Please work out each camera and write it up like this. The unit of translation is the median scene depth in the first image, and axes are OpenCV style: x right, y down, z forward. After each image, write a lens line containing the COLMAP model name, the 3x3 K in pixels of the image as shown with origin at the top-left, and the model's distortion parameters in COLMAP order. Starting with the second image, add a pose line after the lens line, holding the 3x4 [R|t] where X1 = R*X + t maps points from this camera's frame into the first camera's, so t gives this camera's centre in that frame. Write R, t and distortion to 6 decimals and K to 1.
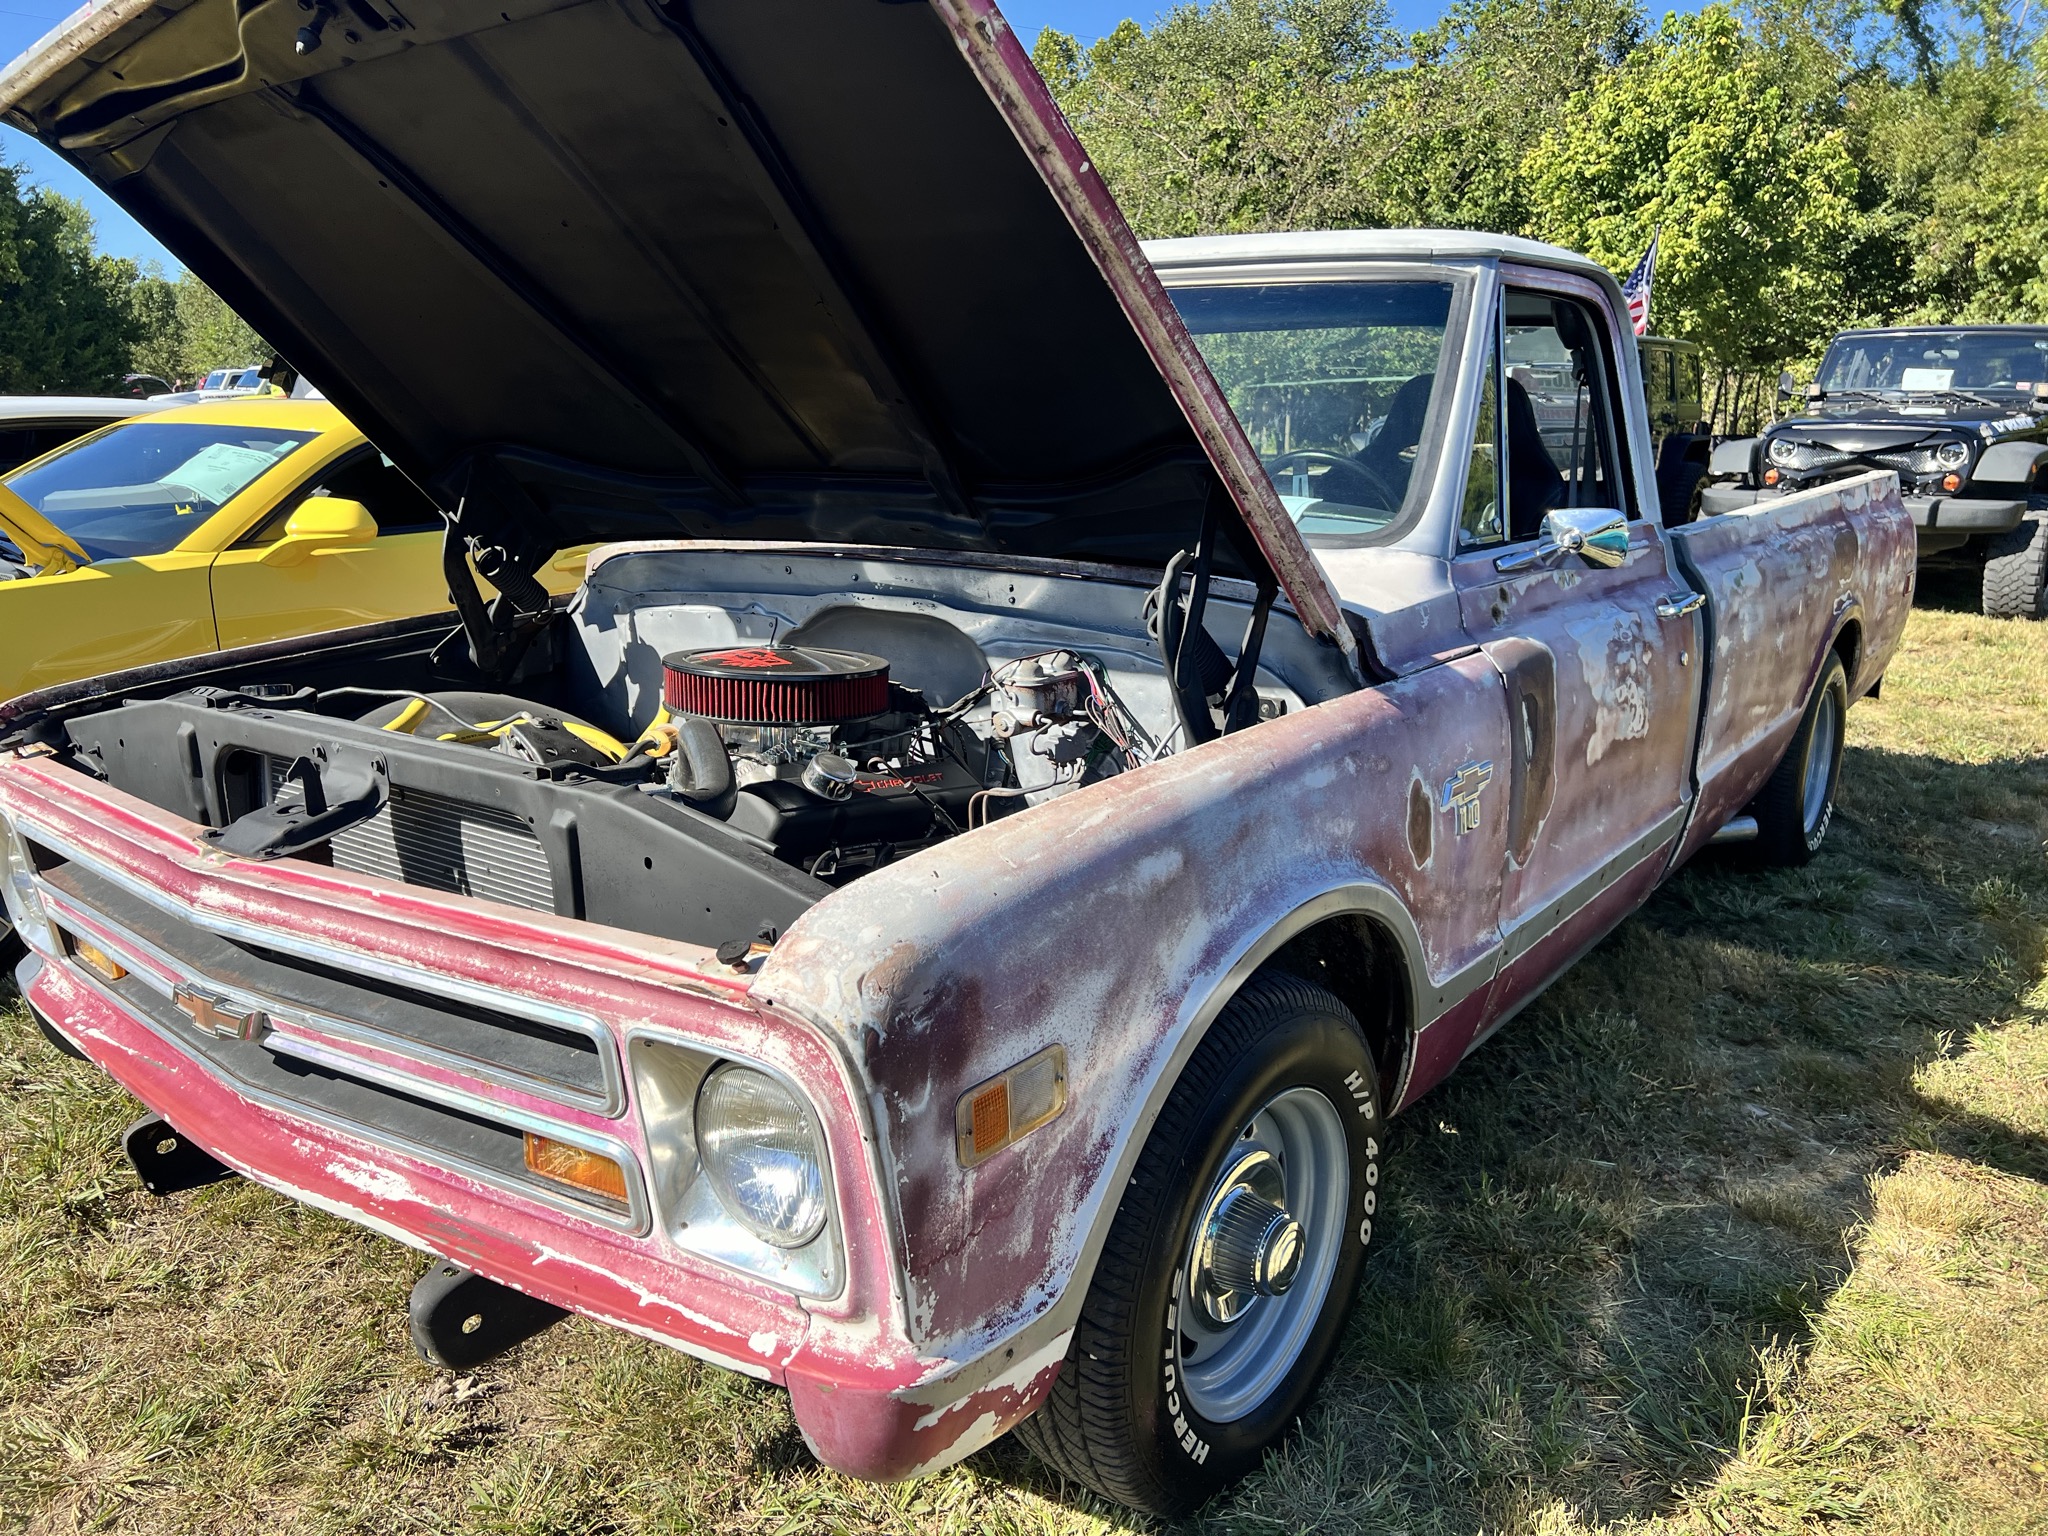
lens RADIAL K [[1551.8, 0, 1028.3], [0, 1551.8, 768.3], [0, 0, 1]] dist [0.065306, -0.068793]
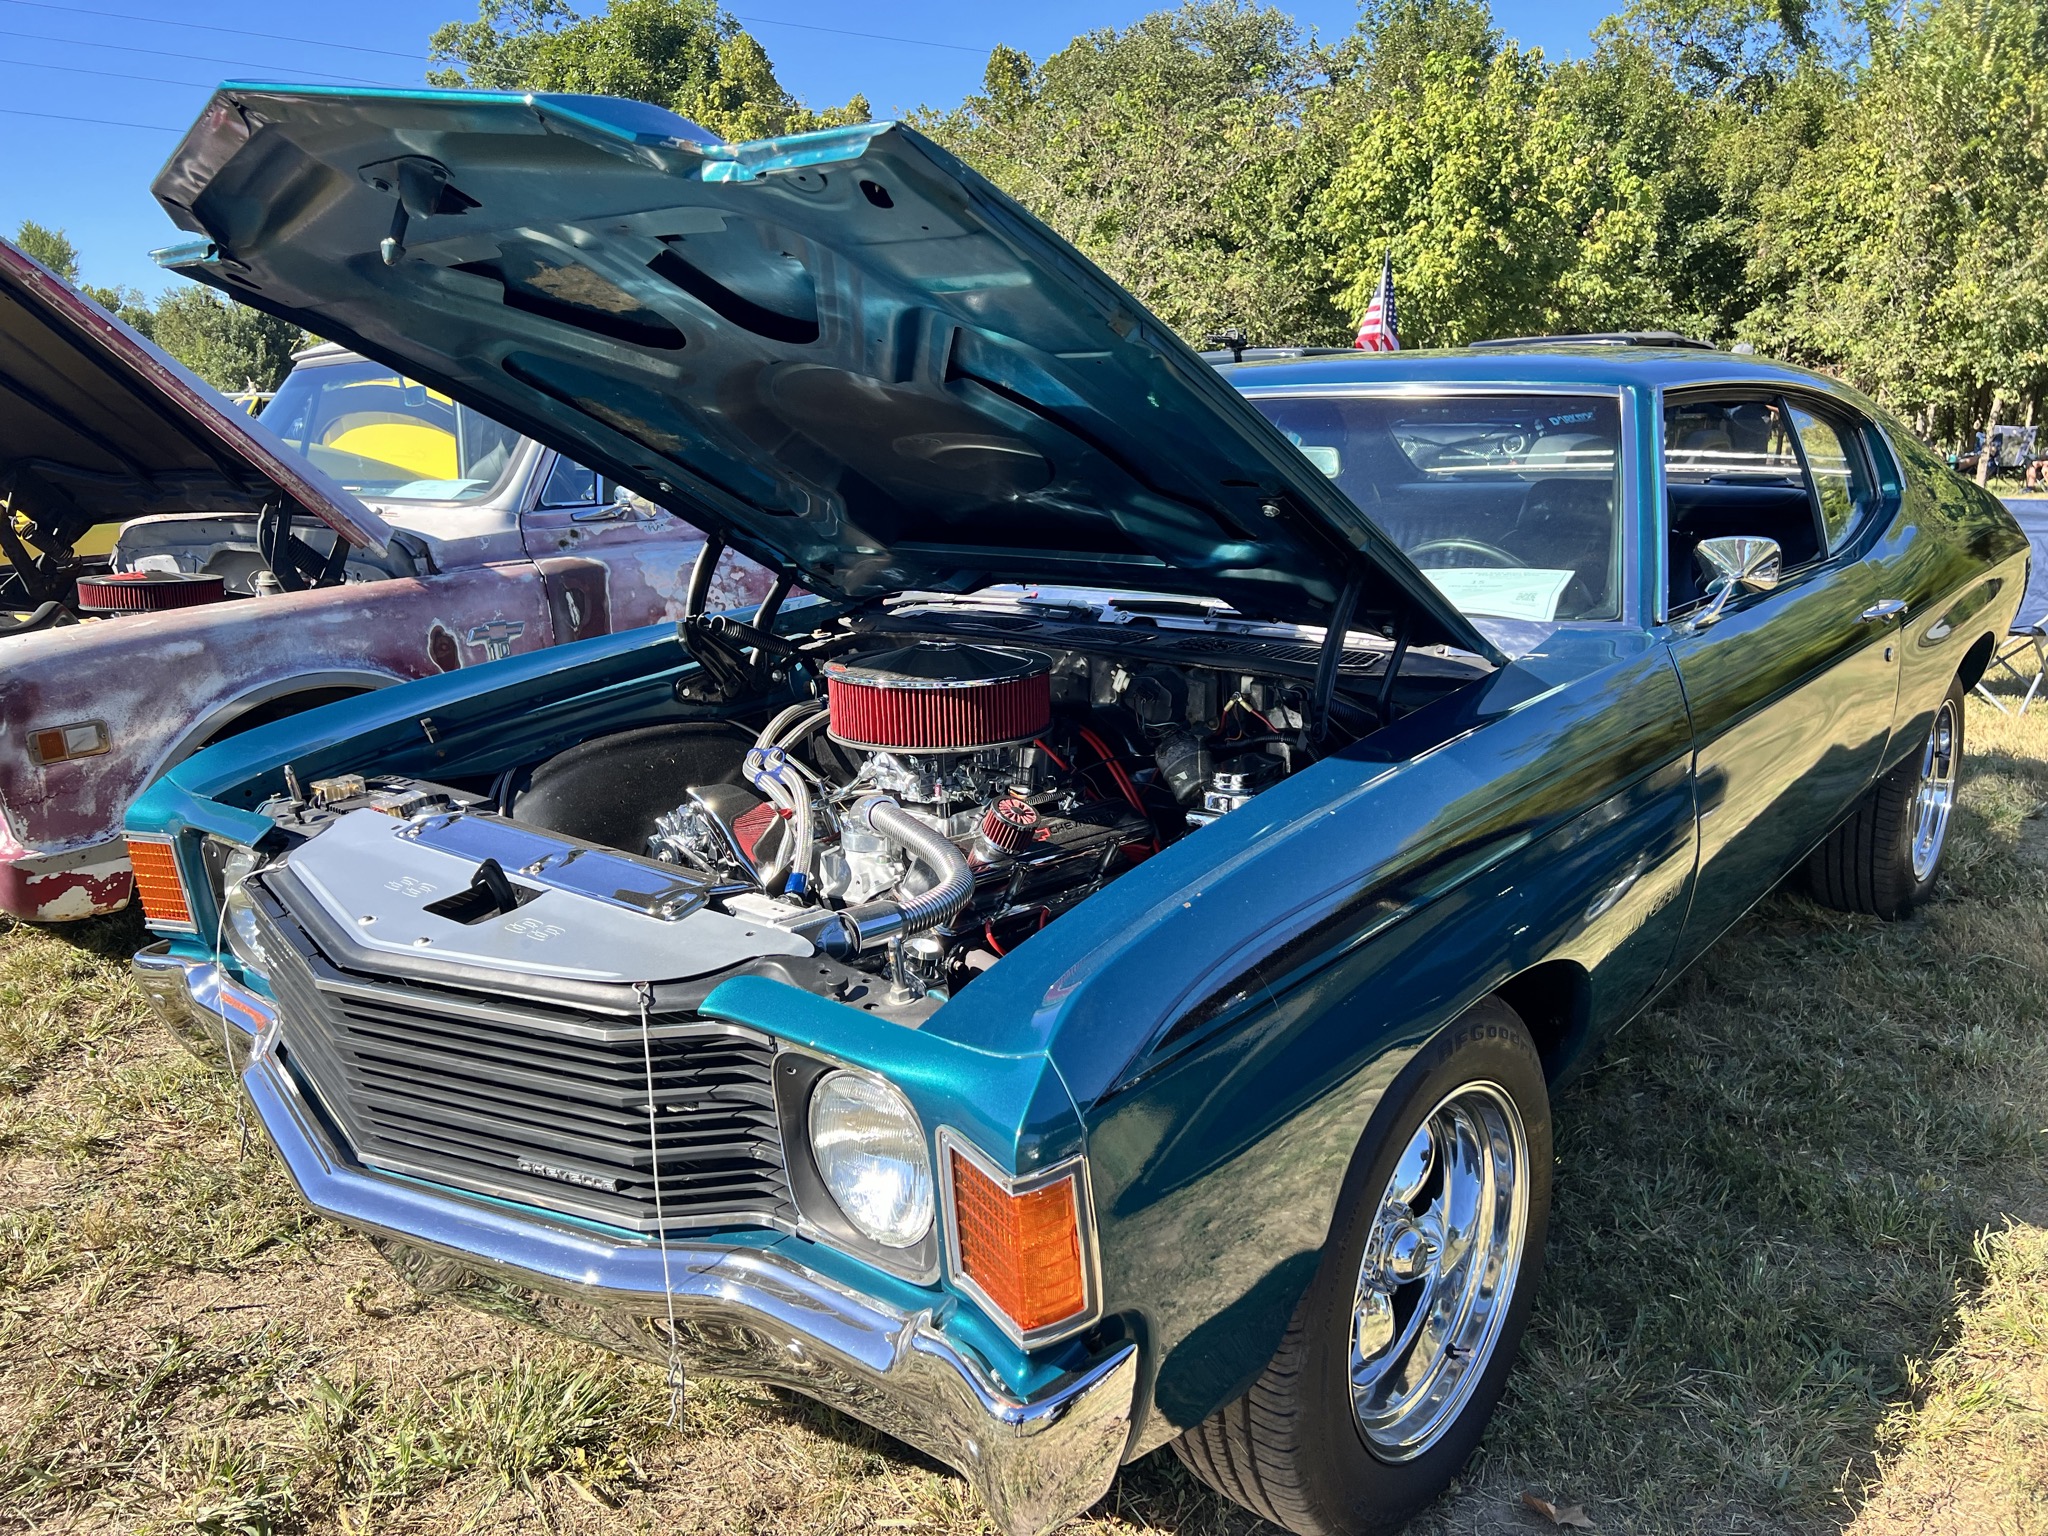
lens RADIAL K [[1551.8, 0, 1035.8], [0, 1551.8, 771.3], [0, 0, 1]] dist [0.065306, -0.068793]
pose [[0.999718, -0.023356, 0.004282, 0.114061], [0.023371, 0.999721, -0.003541, 0.024582], [-0.004198, 0.003641, 0.999985, -0.107120]]
